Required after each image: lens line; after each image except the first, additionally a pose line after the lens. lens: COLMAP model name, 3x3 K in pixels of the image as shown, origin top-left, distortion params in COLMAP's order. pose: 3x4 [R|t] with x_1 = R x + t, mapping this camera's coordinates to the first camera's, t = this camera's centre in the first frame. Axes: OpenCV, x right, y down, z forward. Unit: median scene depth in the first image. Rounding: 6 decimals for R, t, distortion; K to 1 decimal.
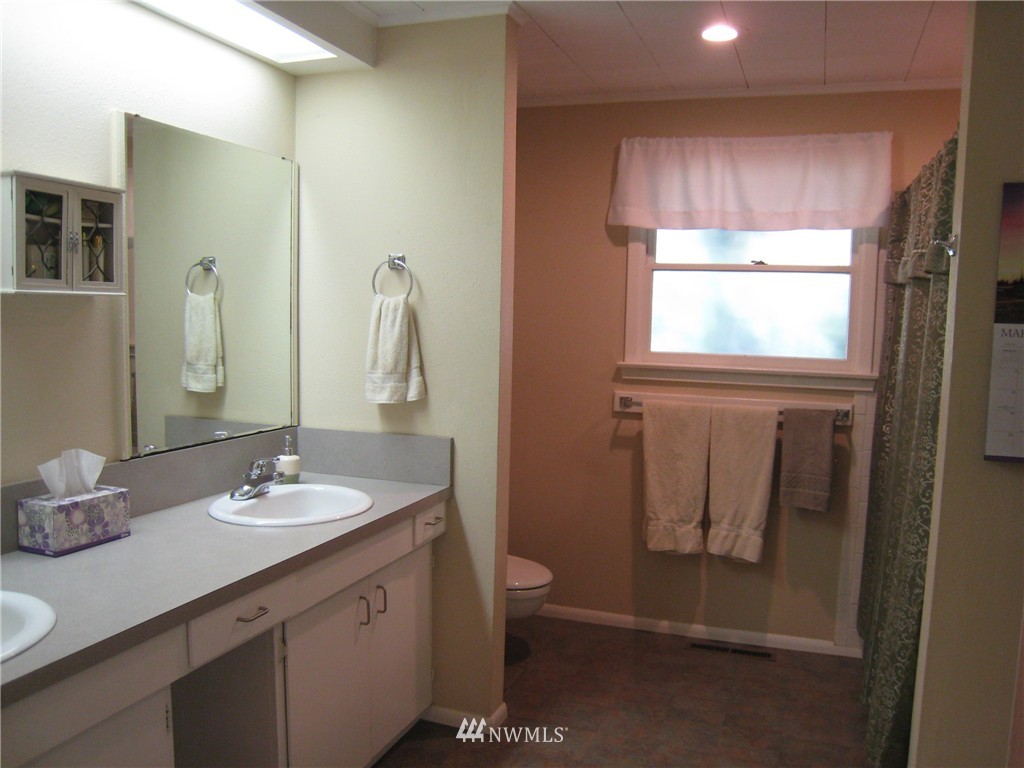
lens RADIAL K [[866.3, 0, 512.0], [0, 866.3, 384.0], [0, 0, 1]] dist [-0.001309, -0.001362]
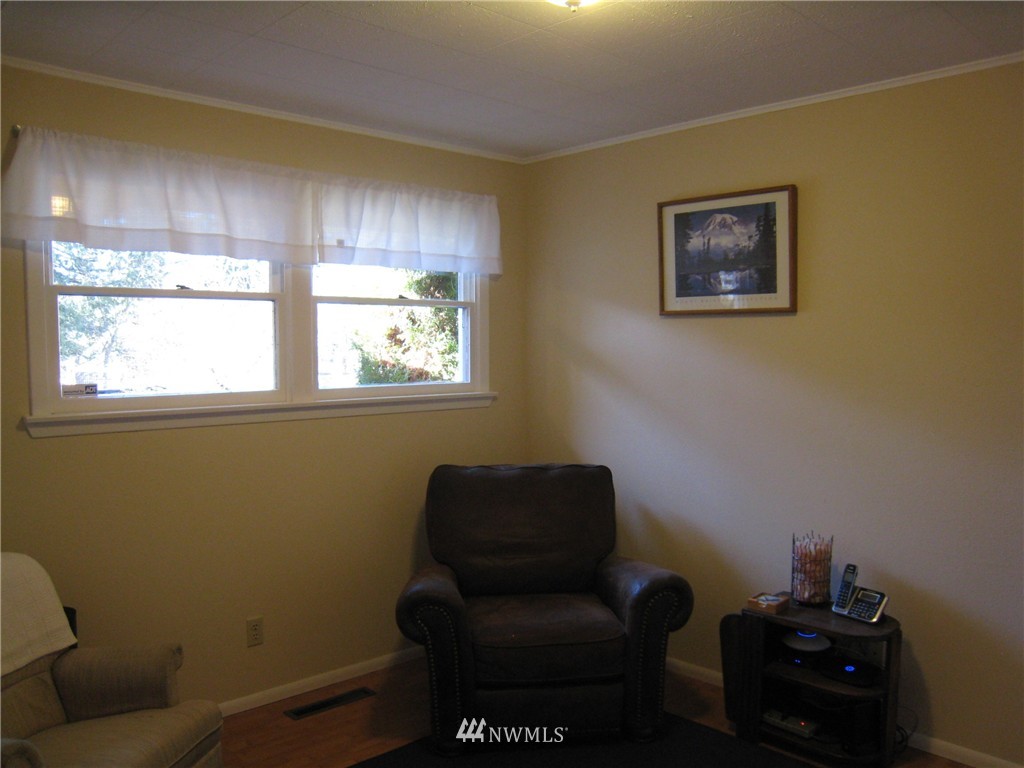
lens RADIAL K [[866.3, 0, 512.0], [0, 866.3, 384.0], [0, 0, 1]] dist [-0.001309, -0.001362]
pose [[0.461156, -0.077371, 0.883939, -0.392842], [0.087922, 0.995273, 0.041247, -0.044152], [-0.882952, 0.058696, 0.465779, 0.258812]]
